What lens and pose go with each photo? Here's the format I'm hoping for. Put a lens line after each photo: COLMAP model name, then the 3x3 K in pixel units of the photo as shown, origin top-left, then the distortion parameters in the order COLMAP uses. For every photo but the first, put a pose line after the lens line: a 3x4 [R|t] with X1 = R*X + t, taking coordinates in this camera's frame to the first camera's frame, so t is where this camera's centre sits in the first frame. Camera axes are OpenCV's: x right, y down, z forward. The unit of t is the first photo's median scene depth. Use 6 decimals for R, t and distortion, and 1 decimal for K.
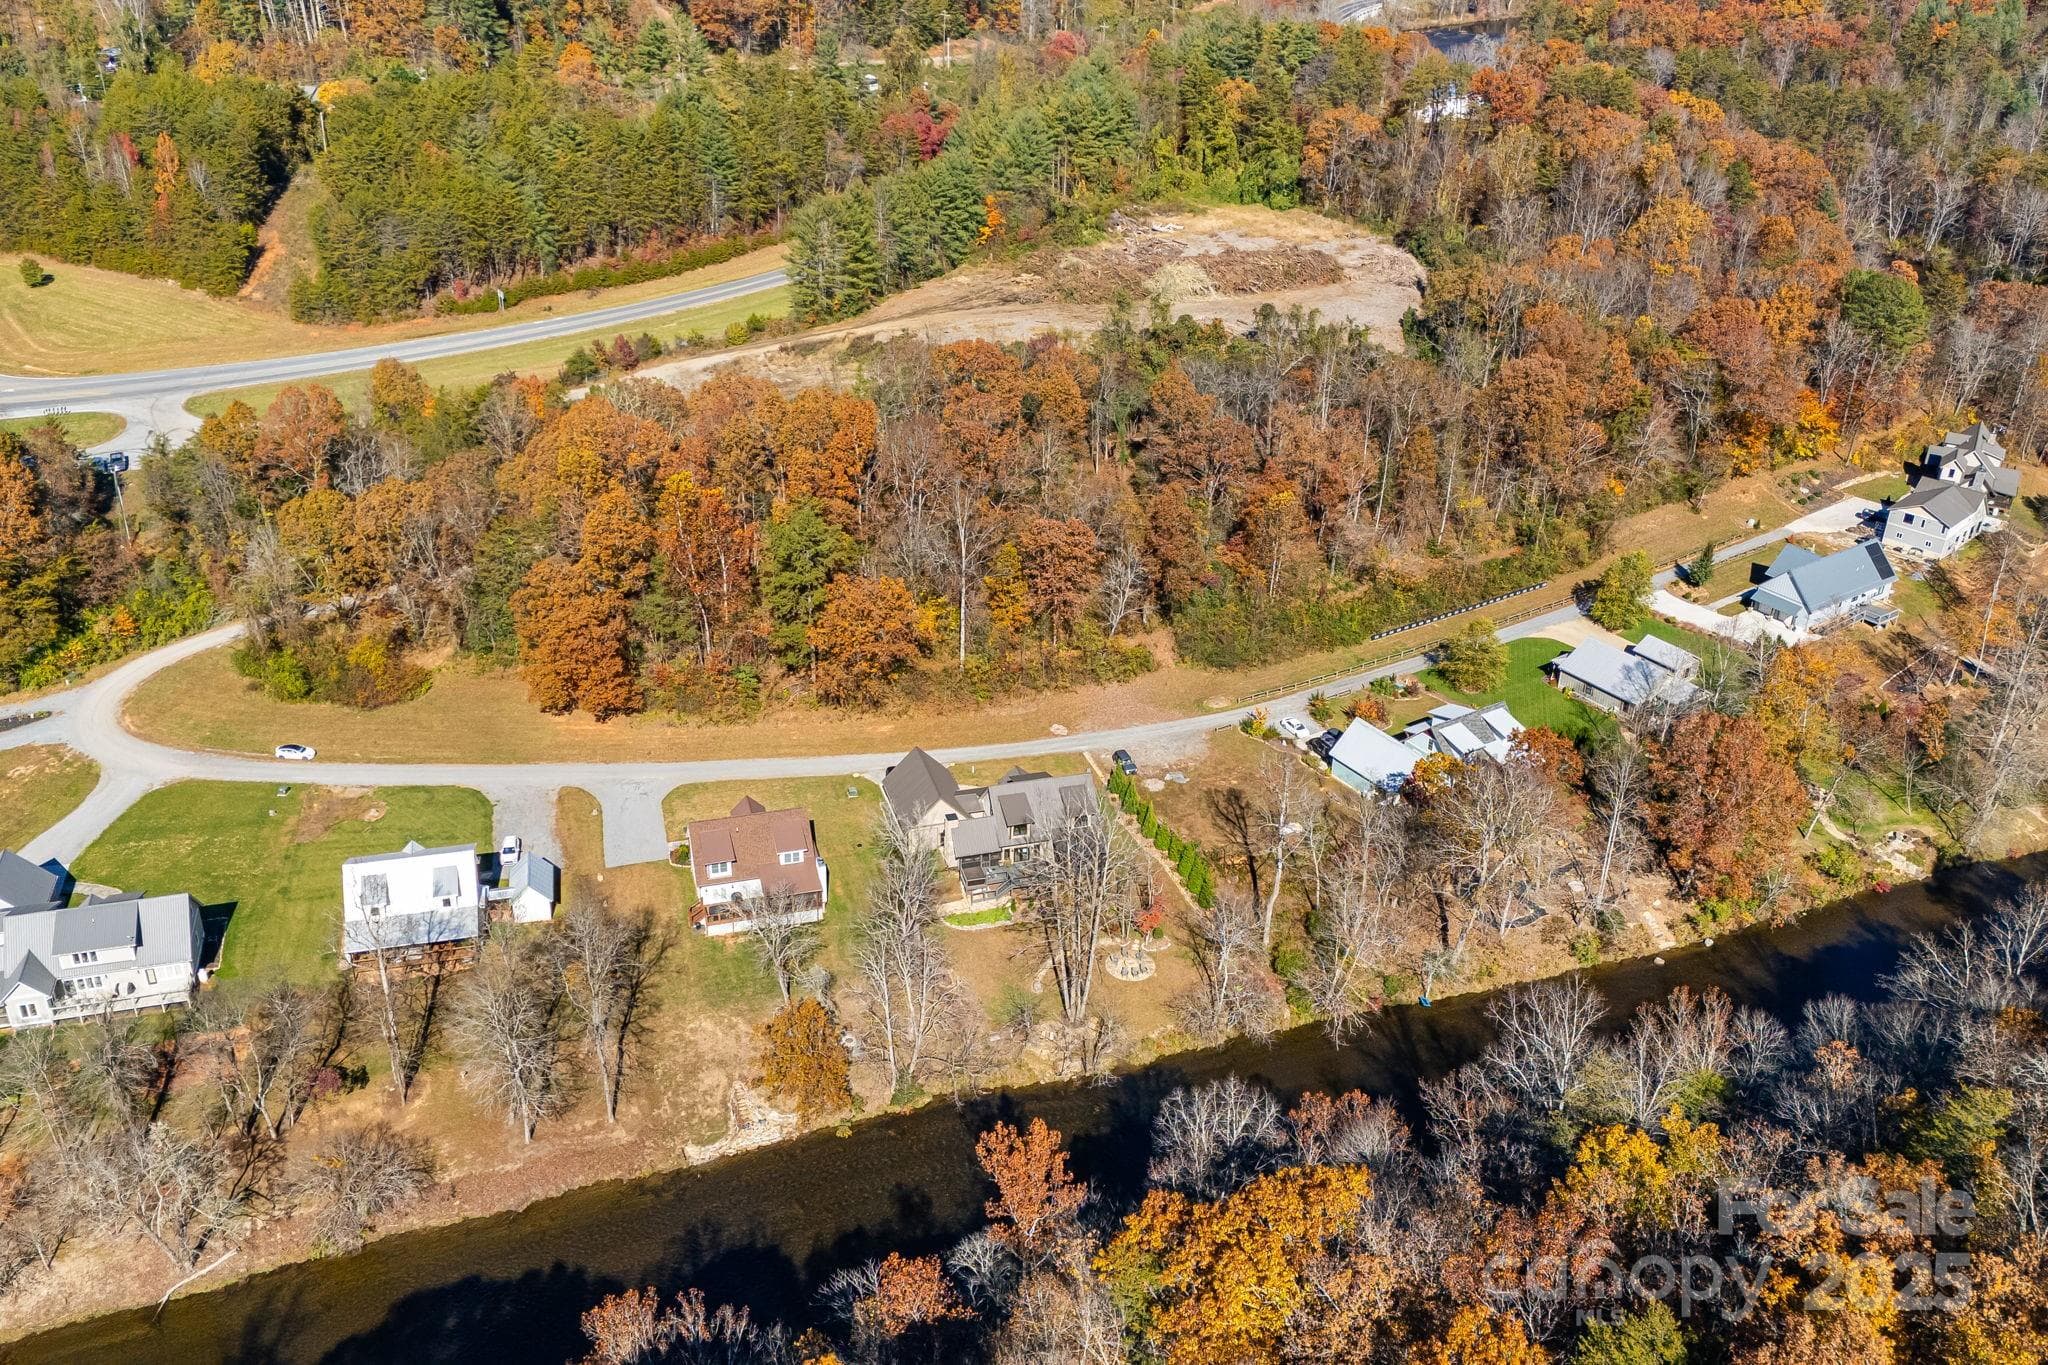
lens RADIAL K [[1724.6, 0, 1018.4], [0, 1724.6, 715.1], [0, 0, 1]] dist [0.068194, -0.050918]
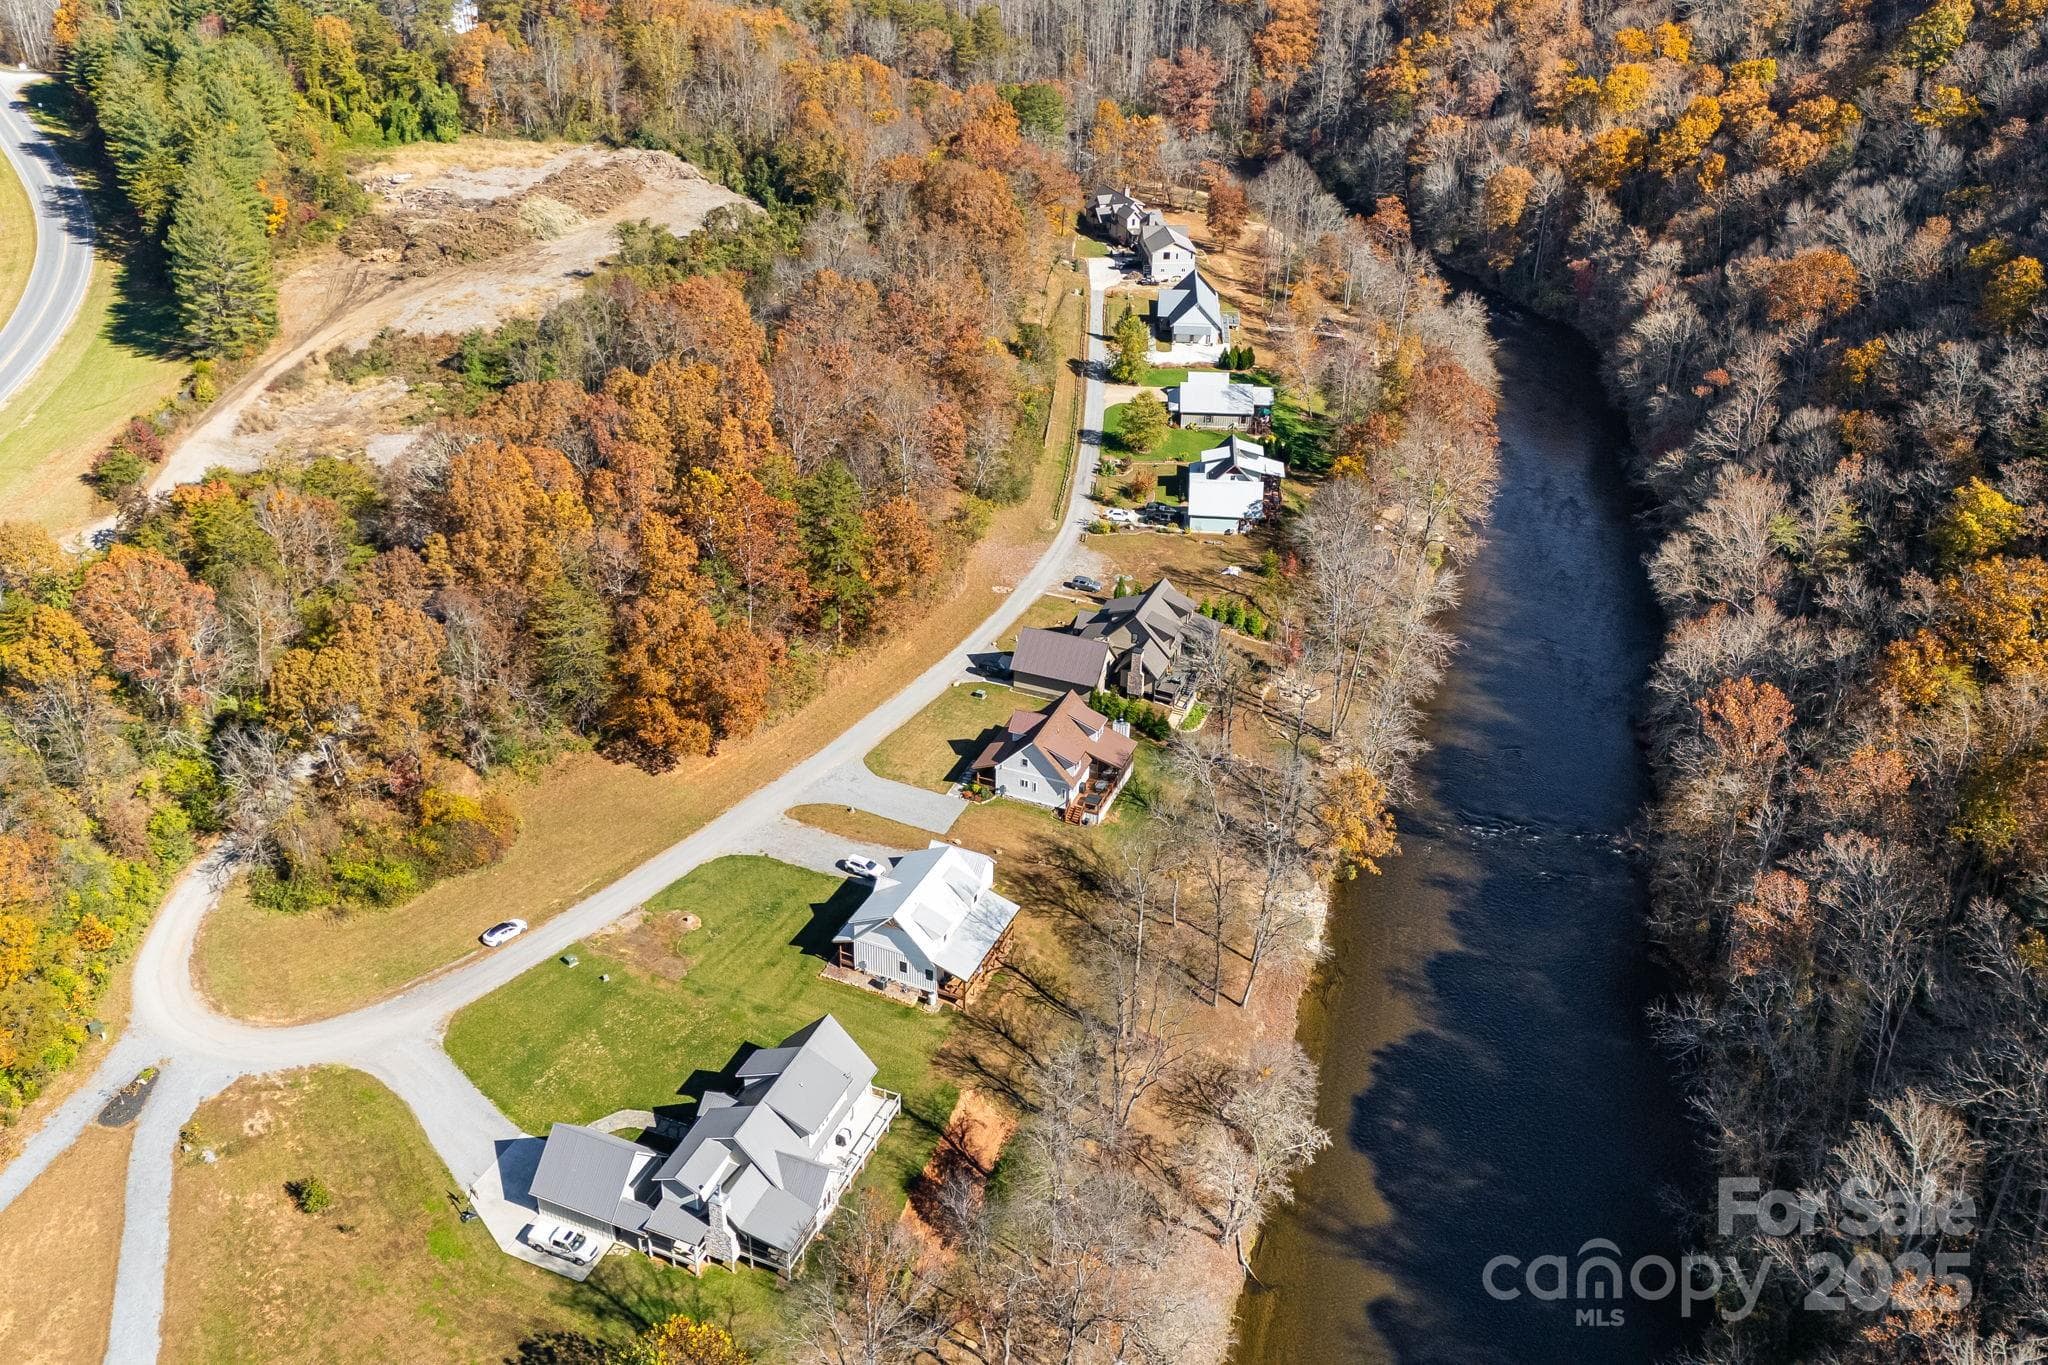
lens RADIAL K [[1772.4, 0, 1037.8], [0, 1772.4, 689.9], [0, 0, 1]] dist [0.064088, -0.057023]
pose [[0.617184, -0.404702, 0.674759, -0.617534], [0.386280, 0.902966, 0.188254, -0.112773], [-0.685472, 0.144458, 0.713625, 0.168733]]
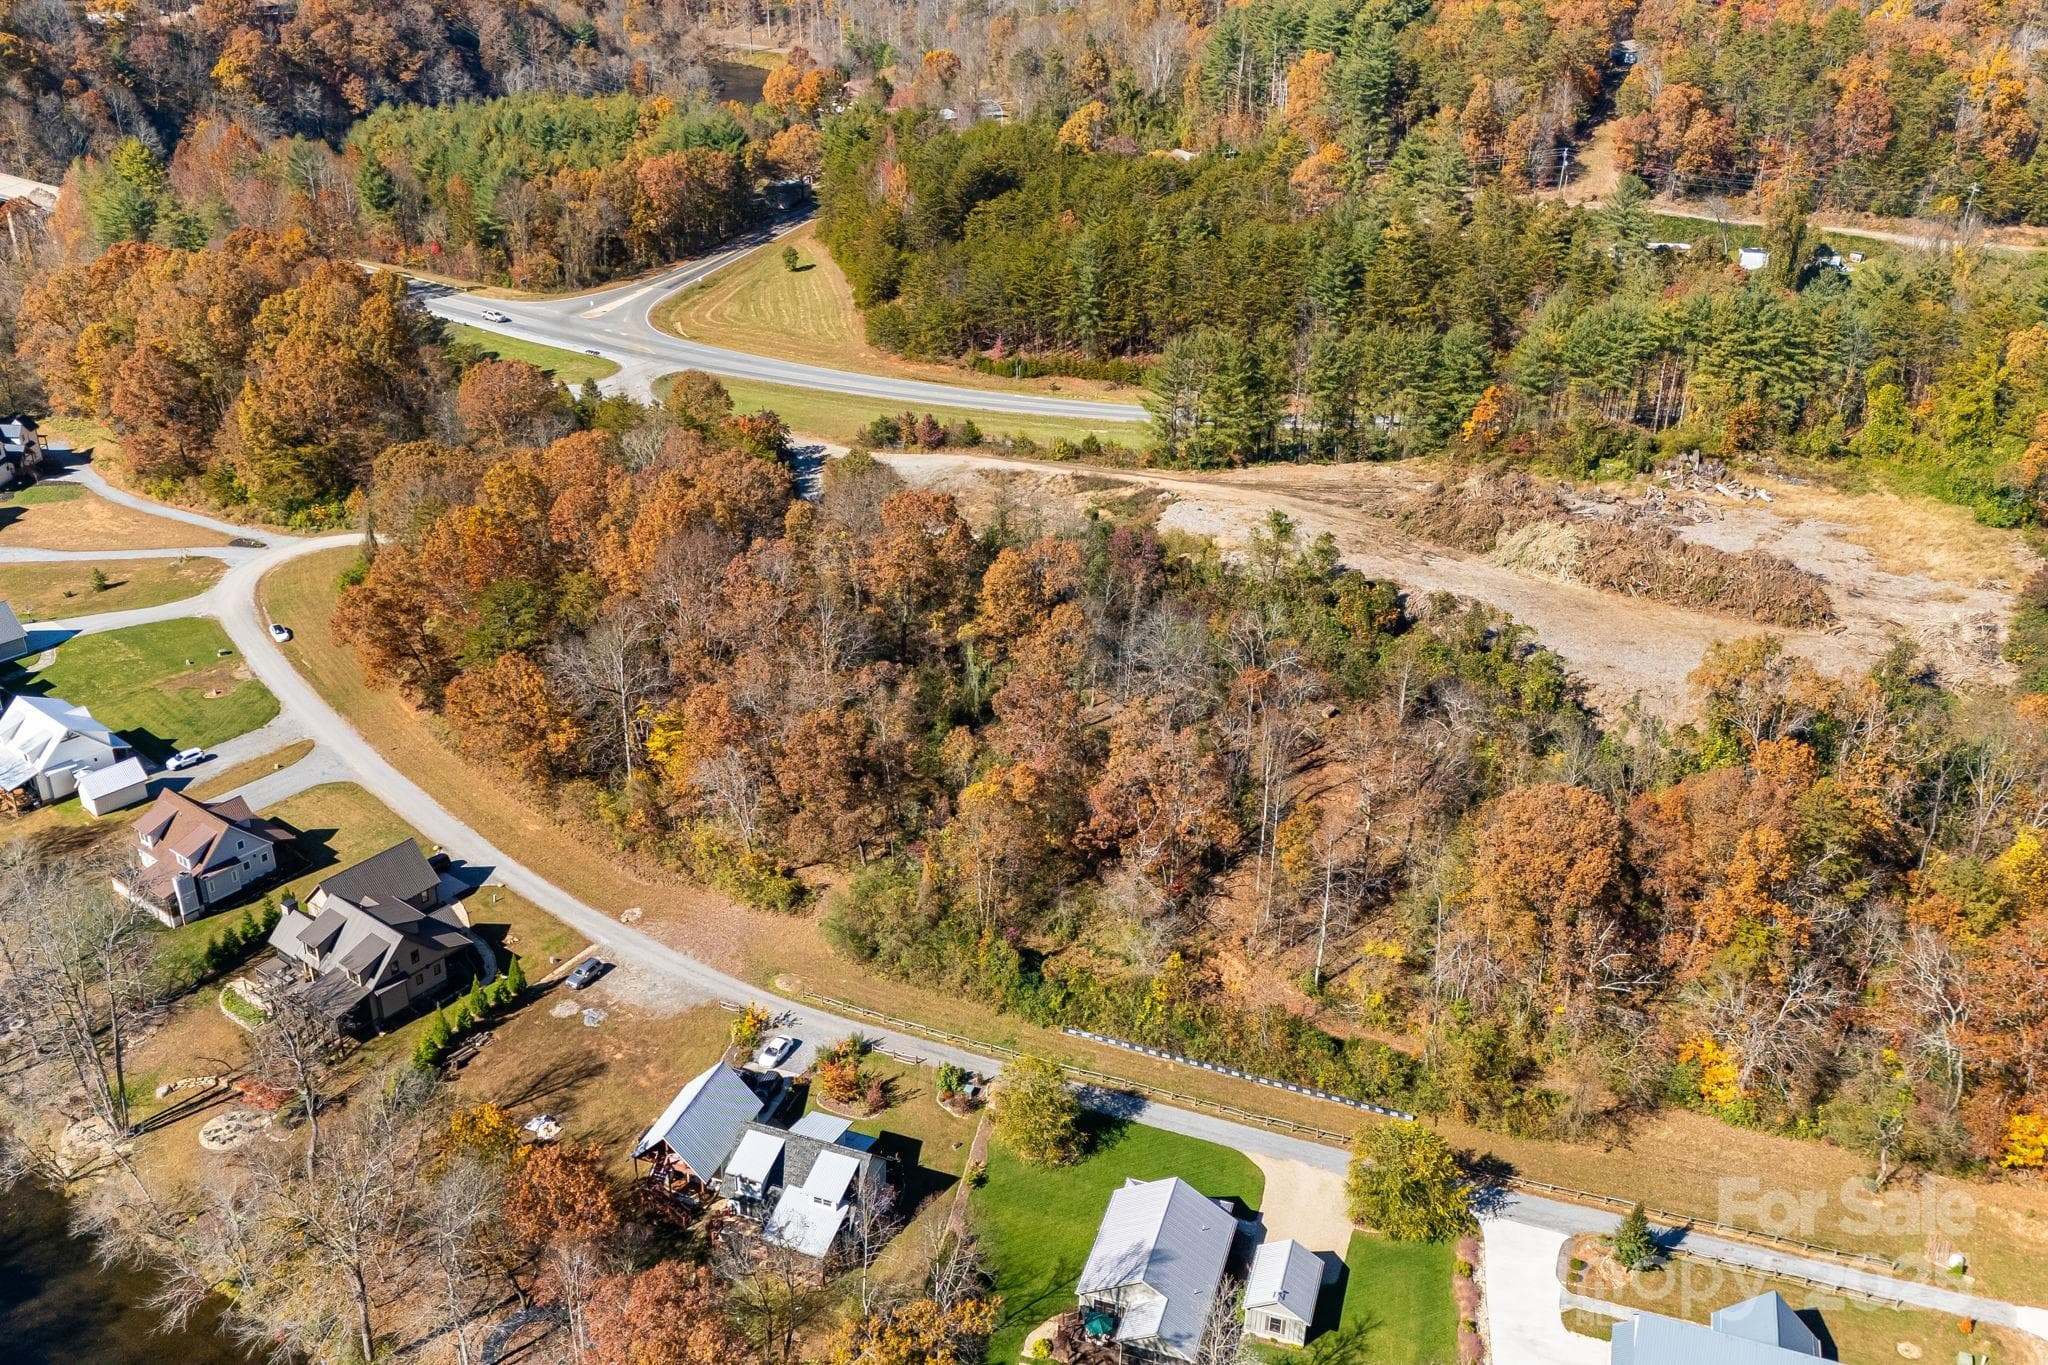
lens RADIAL K [[1772.4, 0, 1037.8], [0, 1772.4, 689.9], [0, 0, 1]] dist [0.064088, -0.057023]
pose [[0.595785, 0.355829, -0.720018, 0.631230], [-0.401181, 0.908494, 0.117013, -0.237269], [0.695769, 0.219143, 0.684019, 0.420842]]
